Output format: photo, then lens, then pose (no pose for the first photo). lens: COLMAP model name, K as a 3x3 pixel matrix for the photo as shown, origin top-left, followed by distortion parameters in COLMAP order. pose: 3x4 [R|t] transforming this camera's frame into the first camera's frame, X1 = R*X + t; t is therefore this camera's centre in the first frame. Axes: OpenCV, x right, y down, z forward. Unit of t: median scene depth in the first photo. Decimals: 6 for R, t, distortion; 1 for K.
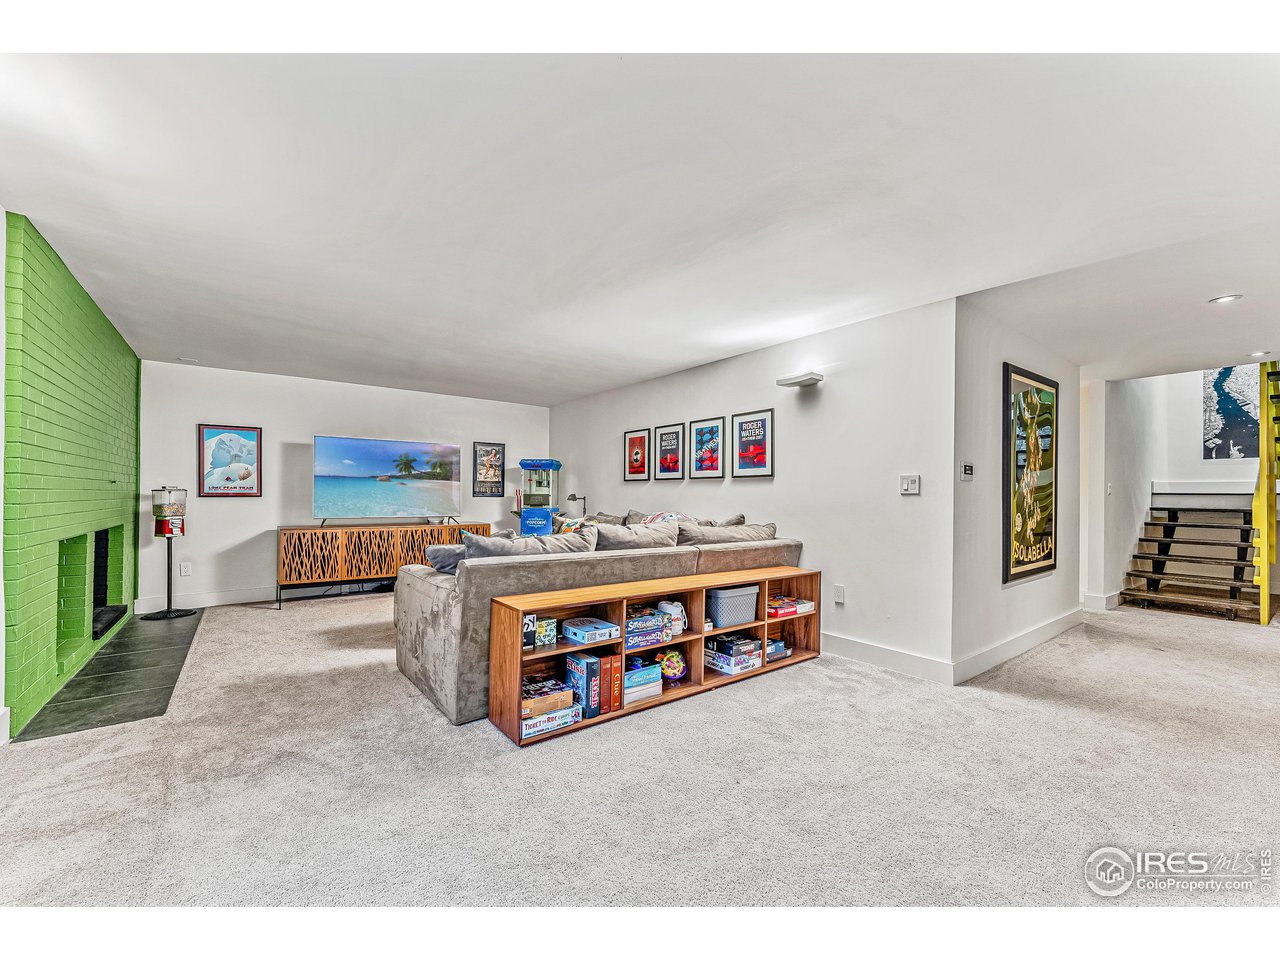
lens RADIAL K [[527.5, 0, 630.4], [0, 527.5, 492.1], [0, 0, 1]] dist [0.013105, 0.000128]
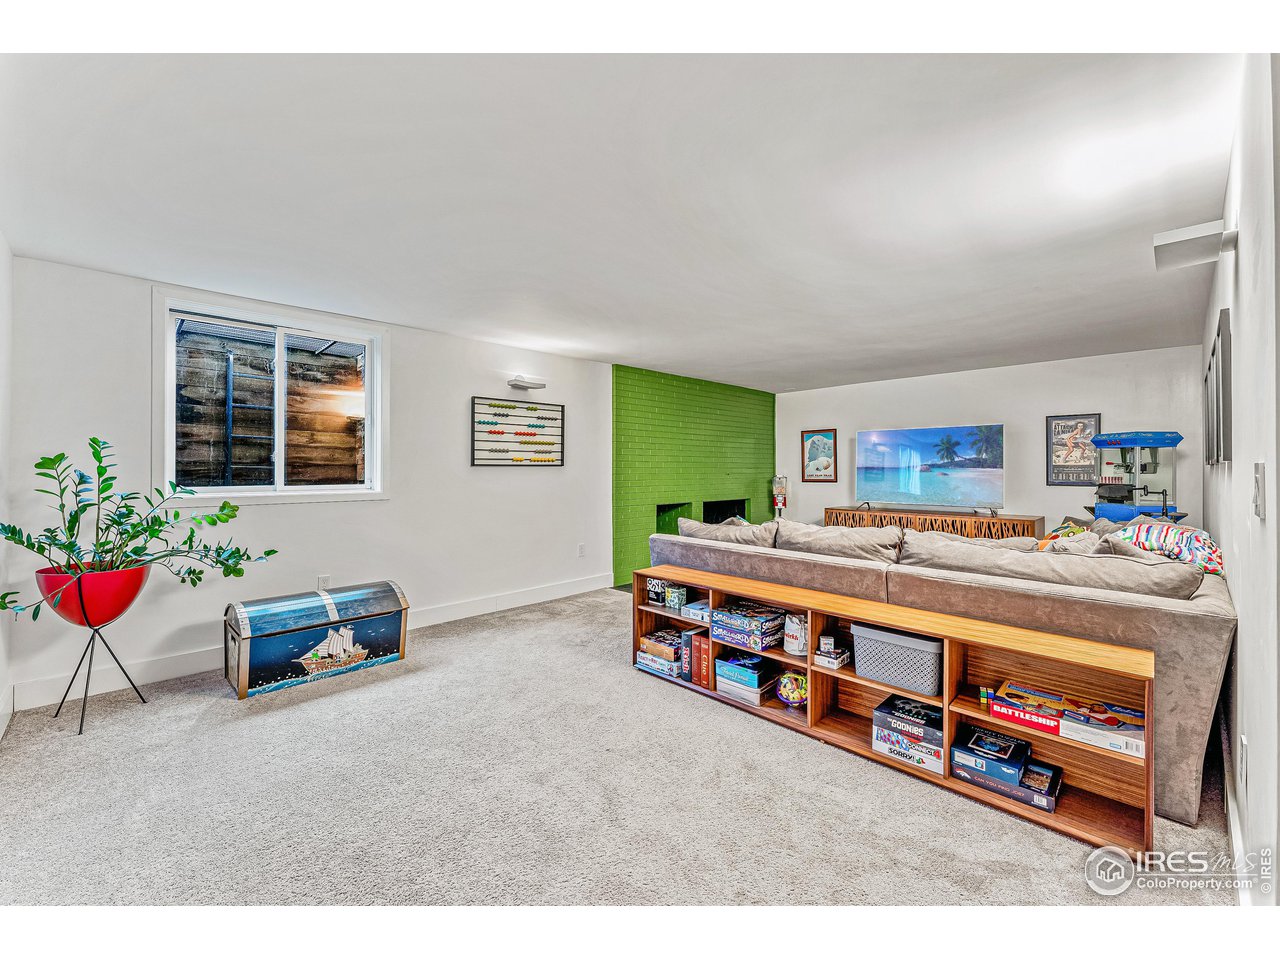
lens RADIAL K [[527.5, 0, 631.0], [0, 527.5, 471.2], [0, 0, 1]] dist [0.013105, 0.000128]
pose [[0.126690, -0.003425, -0.991936, 0.831256], [0.006200, 0.999977, -0.002661, -0.029577], [0.991923, -0.005813, 0.126708, 0.561390]]
